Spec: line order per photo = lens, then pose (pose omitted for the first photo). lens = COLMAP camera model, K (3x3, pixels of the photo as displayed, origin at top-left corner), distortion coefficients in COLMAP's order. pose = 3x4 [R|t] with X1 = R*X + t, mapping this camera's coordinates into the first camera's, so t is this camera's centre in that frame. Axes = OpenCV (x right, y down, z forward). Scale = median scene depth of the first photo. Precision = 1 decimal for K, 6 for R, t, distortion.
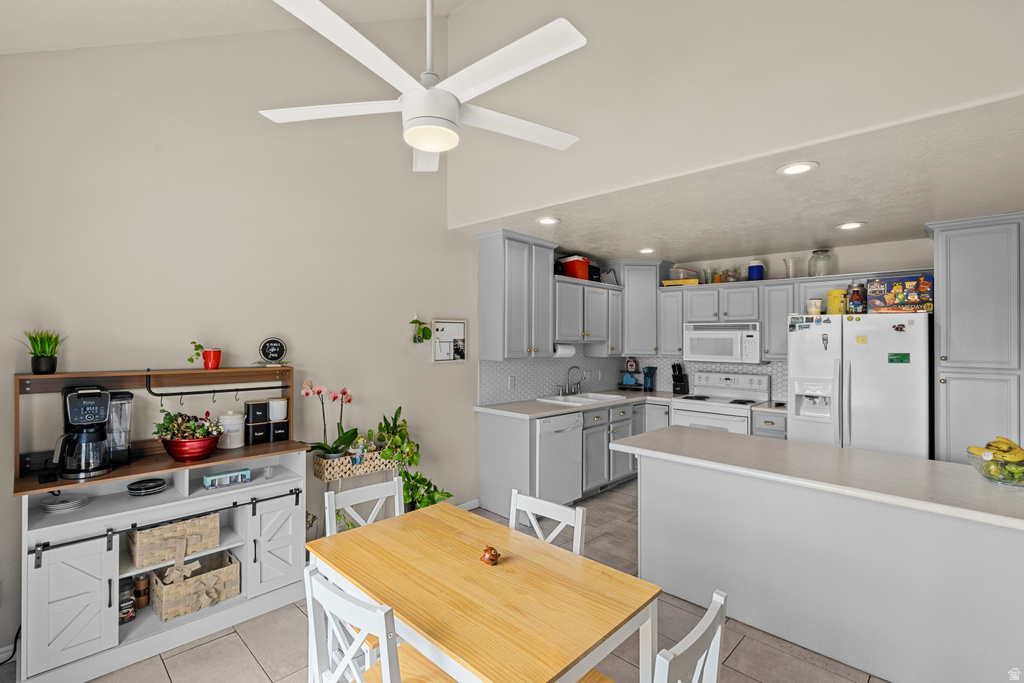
lens RADIAL K [[462.6, 0, 493.1], [0, 462.6, 343.3], [0, 0, 1]] dist [-0.016852, 0.000195]
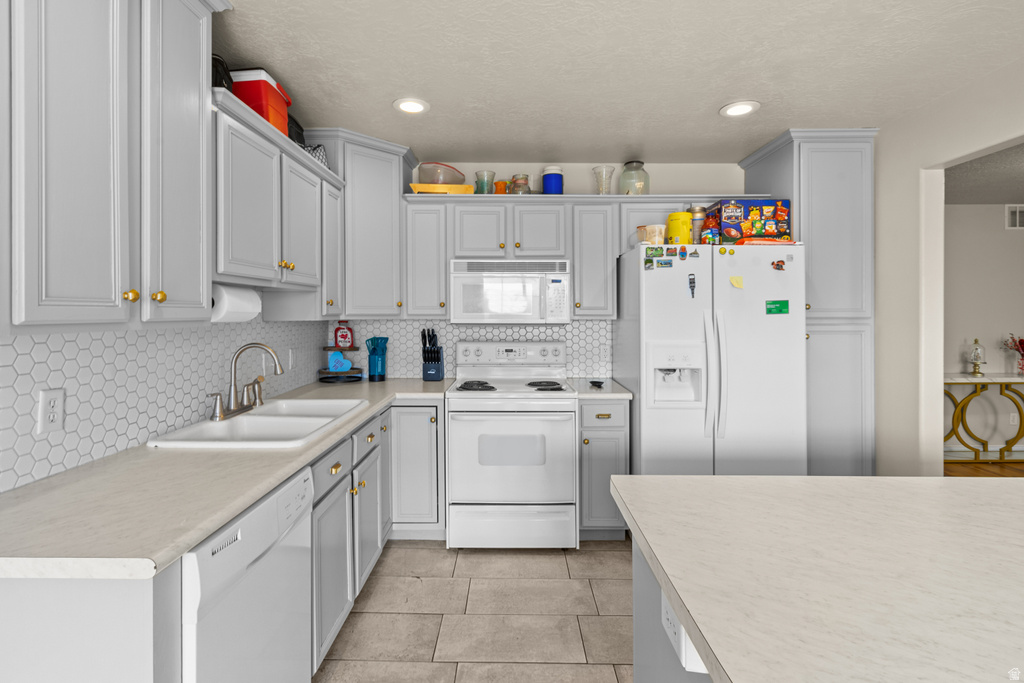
lens RADIAL K [[498.7, 0, 503.4], [0, 498.7, 313.9], [0, 0, 1]] dist [0.000154, 0.000476]
pose [[0.706640, -0.012992, 0.707454, 0.018722], [0.011784, 0.999909, 0.006593, 0.023790], [-0.707475, 0.003678, 0.706729, 0.549644]]
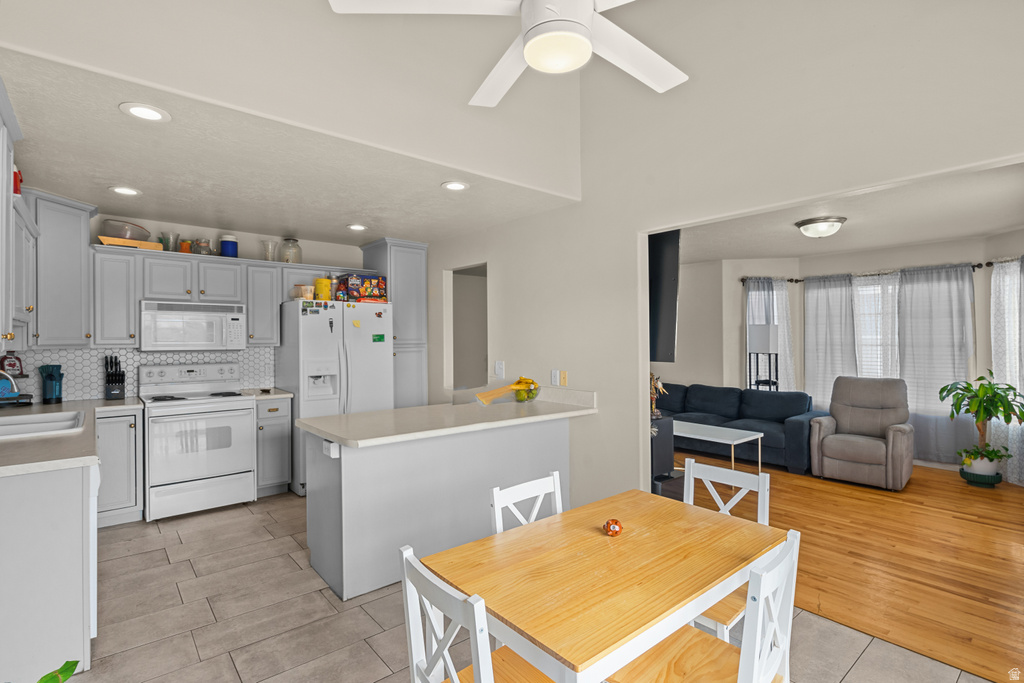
lens RADIAL K [[506.0, 0, 513.5], [0, 506.0, 337.4], [0, 0, 1]] dist [0.001384, 0.000318]
pose [[0.070062, -0.012505, 0.997464, -0.372729], [0.008113, 0.999895, 0.011965, 0.011769], [-0.997510, 0.007254, 0.070156, 0.381280]]
